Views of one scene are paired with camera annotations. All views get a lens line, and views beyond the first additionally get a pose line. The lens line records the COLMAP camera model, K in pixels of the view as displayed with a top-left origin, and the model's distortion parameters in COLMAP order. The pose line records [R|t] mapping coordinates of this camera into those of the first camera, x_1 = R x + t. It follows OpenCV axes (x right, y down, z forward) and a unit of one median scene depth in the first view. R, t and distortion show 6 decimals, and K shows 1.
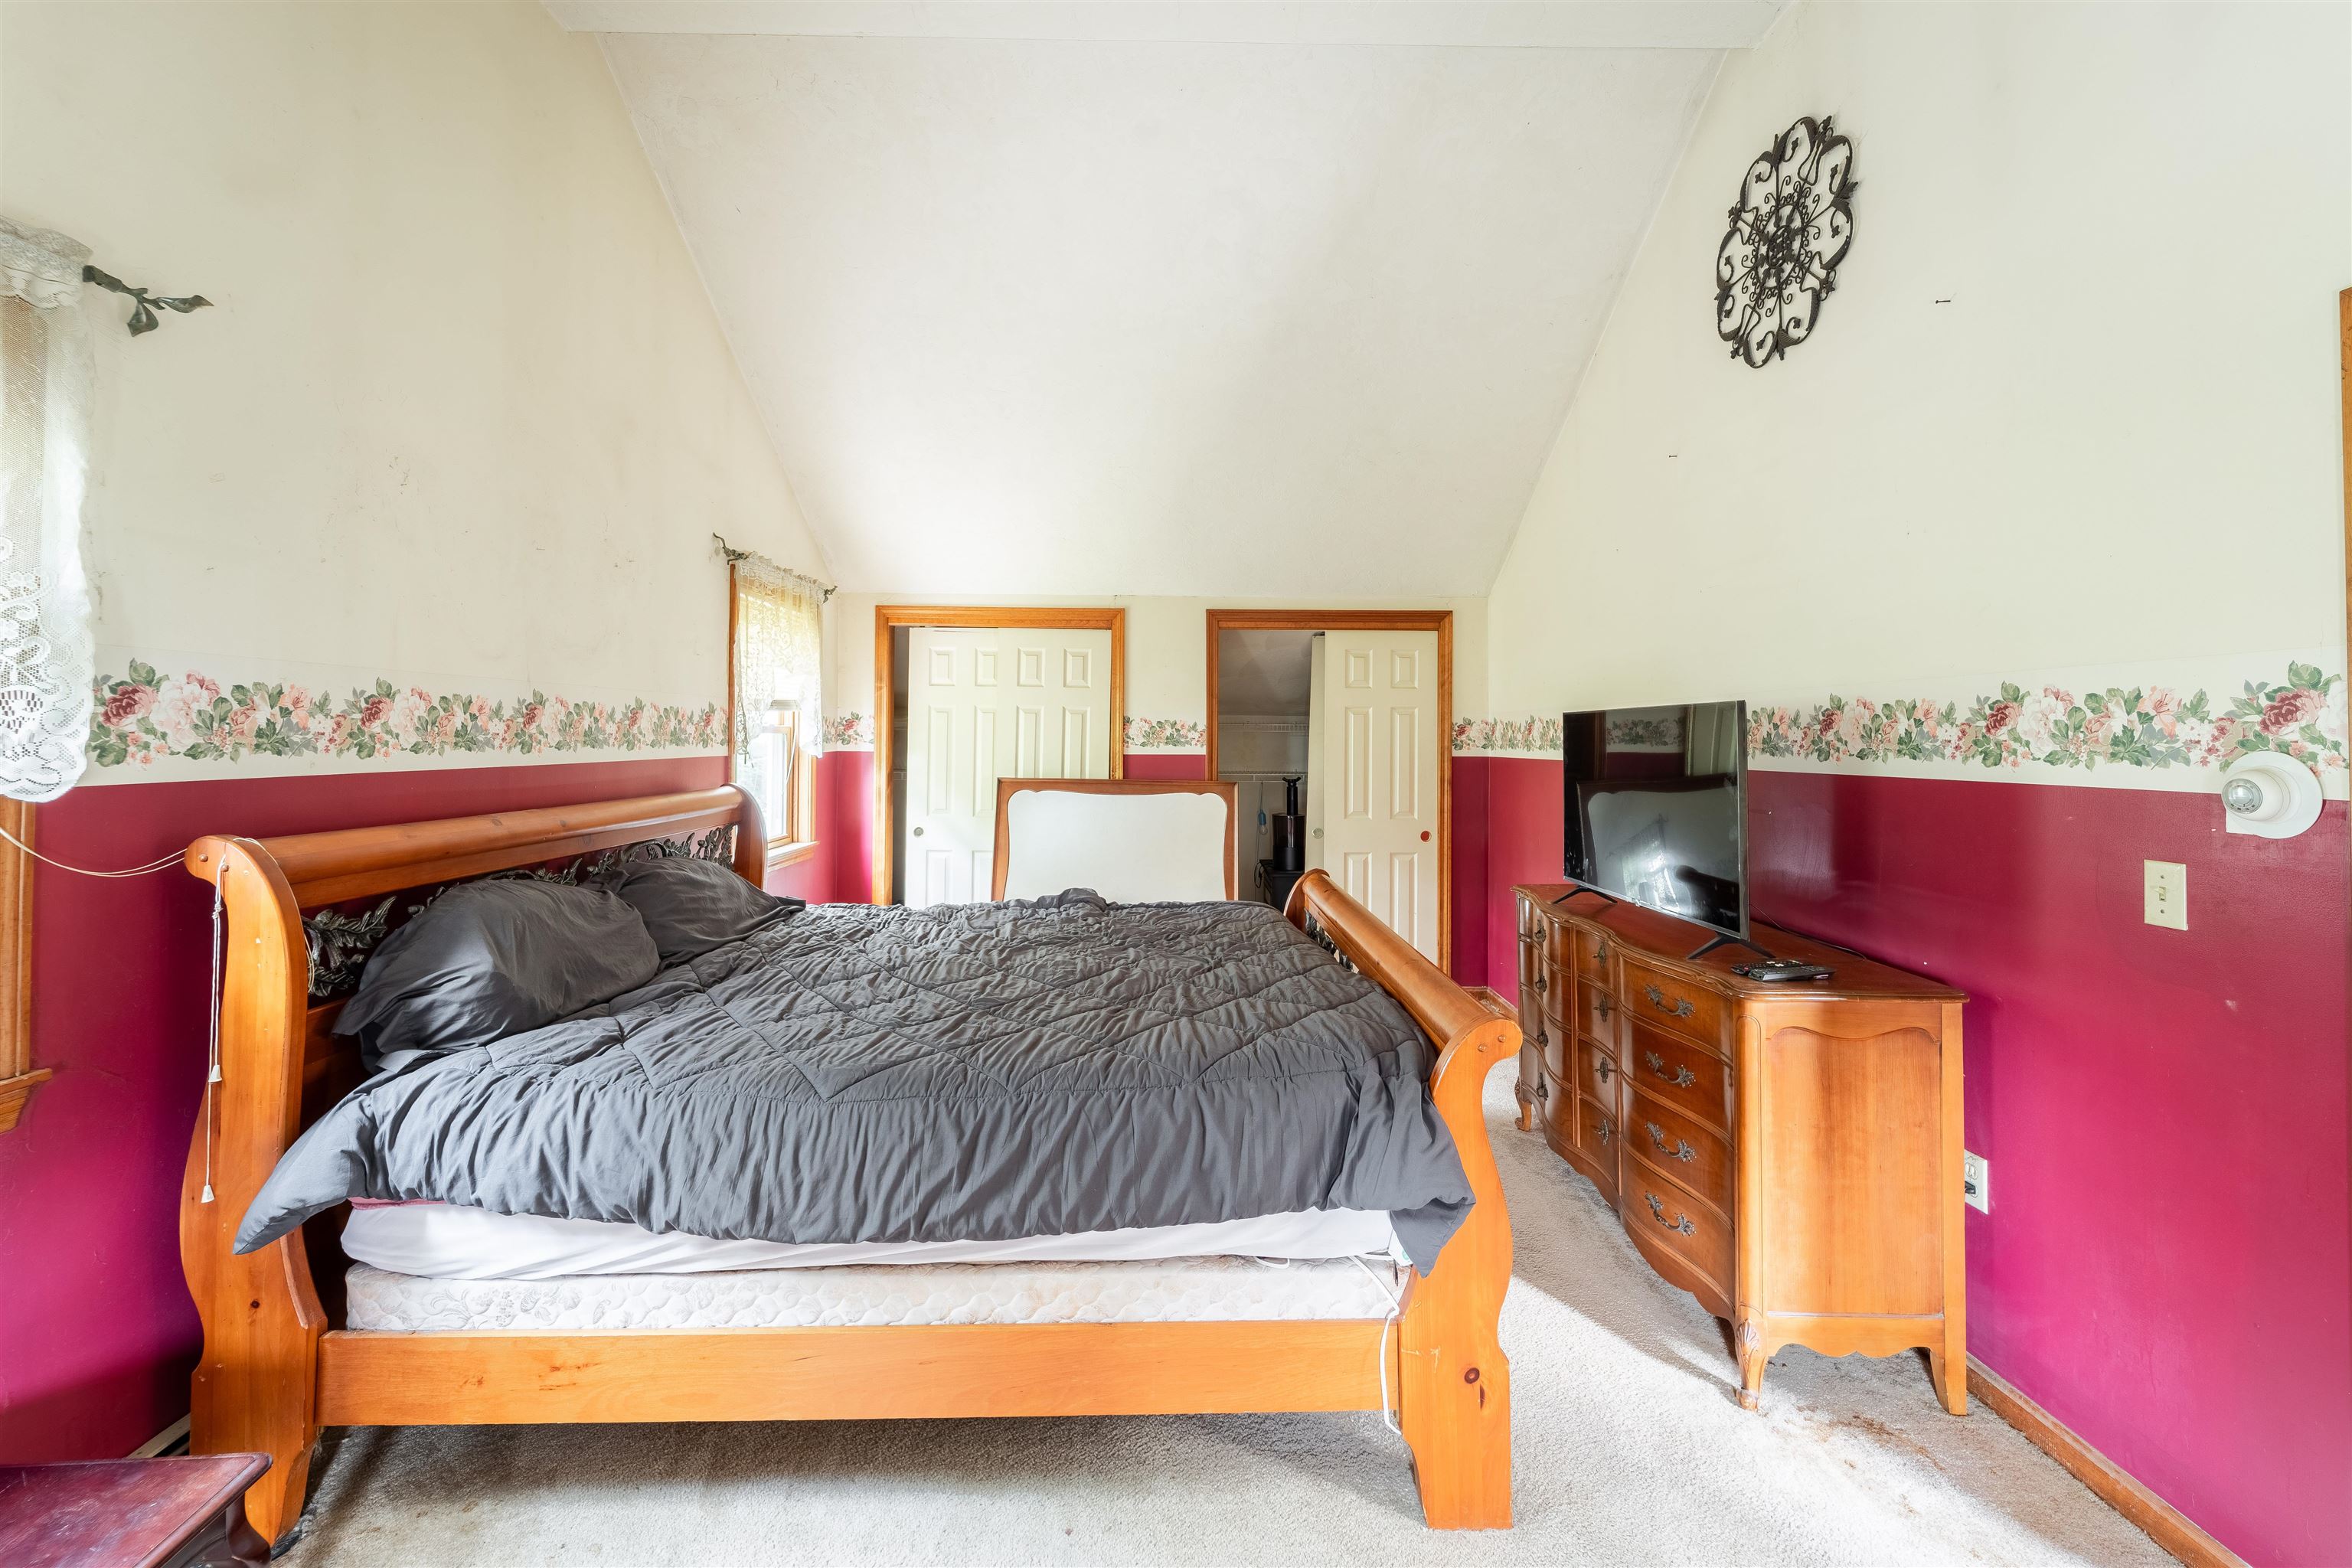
lens RADIAL K [[949.2, 0, 1197.5], [0, 949.2, 721.6], [0, 0, 1]] dist [0.003371, -0.002182]
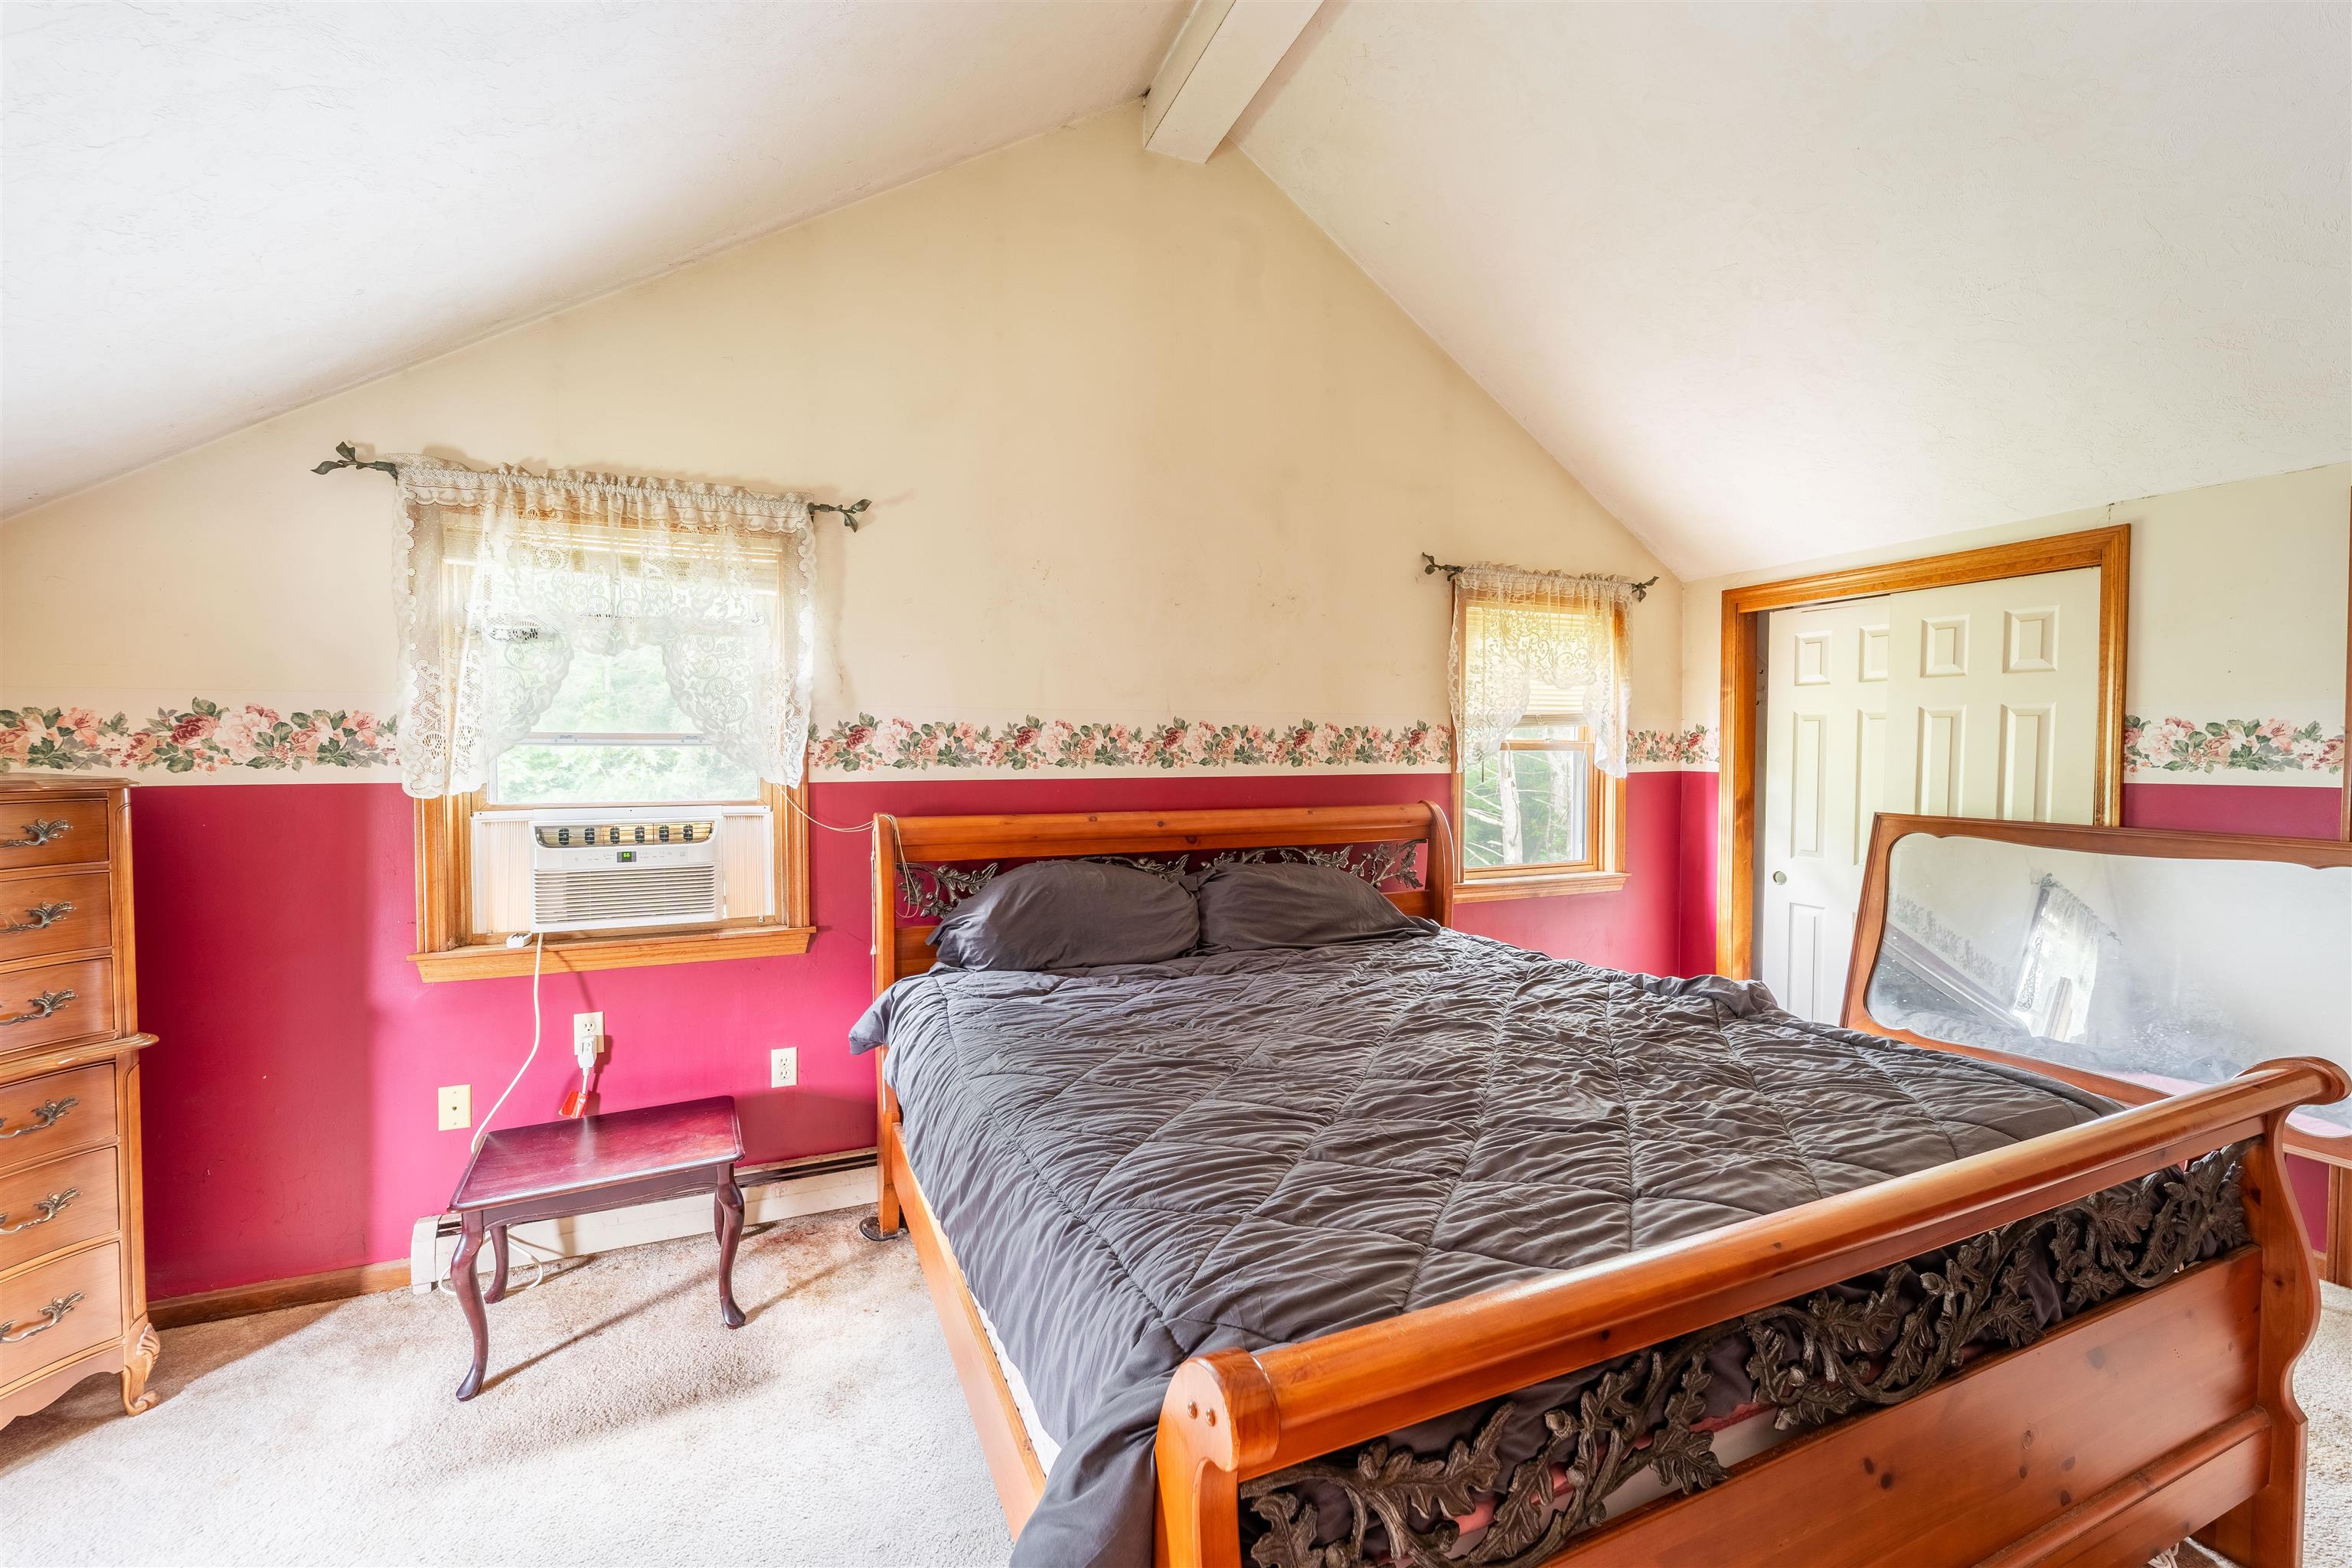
lens RADIAL K [[949.2, 0, 1166.5], [0, 949.2, 781.5], [0, 0, 1]] dist [0.003371, -0.002182]
pose [[0.381036, 0.023321, -0.924266, 0.249945], [0.017270, 0.999328, 0.032335, 0.005644], [0.924399, -0.028283, 0.380377, 0.274429]]
